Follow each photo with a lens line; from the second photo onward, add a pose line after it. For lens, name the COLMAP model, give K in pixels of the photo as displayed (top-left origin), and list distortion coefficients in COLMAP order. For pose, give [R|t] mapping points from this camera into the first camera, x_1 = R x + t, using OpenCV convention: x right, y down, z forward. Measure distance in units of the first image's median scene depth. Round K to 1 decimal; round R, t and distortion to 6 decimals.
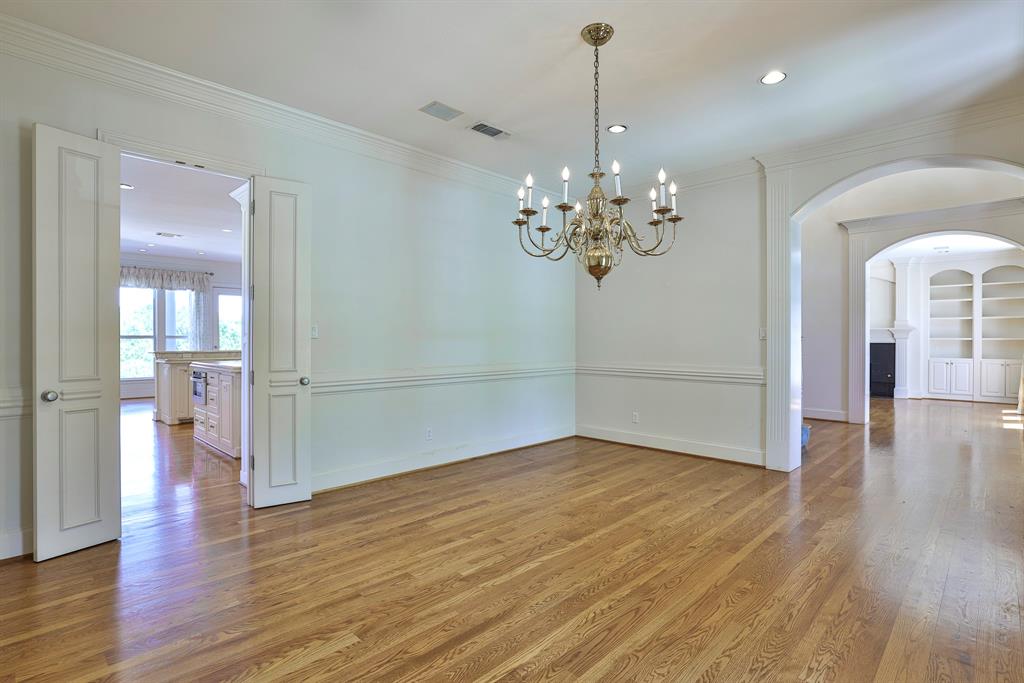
lens RADIAL K [[497.2, 0, 514.7], [0, 497.2, 342.5], [0, 0, 1]] dist [-0.001799, 0.000035]
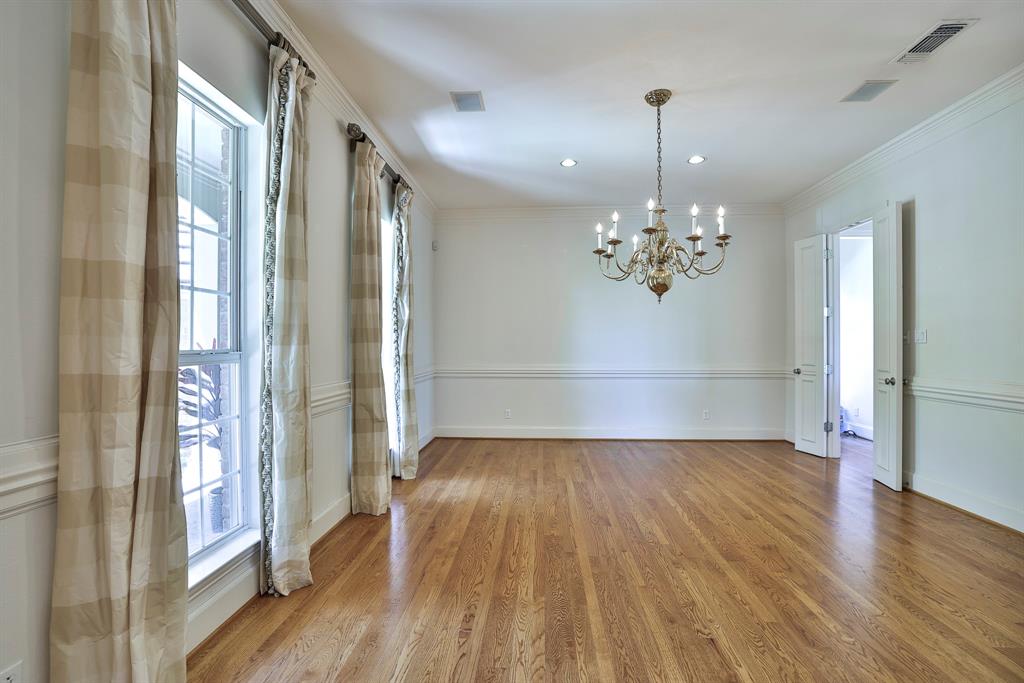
lens RADIAL K [[452.0, 0, 513.4], [0, 452.0, 344.3], [0, 0, 1]] dist [-0.000131, -0.000001]
pose [[-0.753979, -0.006540, -0.656866, 1.081189], [-0.005140, 0.999979, -0.004056, 0.006368], [0.656878, 0.000318, -0.753997, 1.484421]]
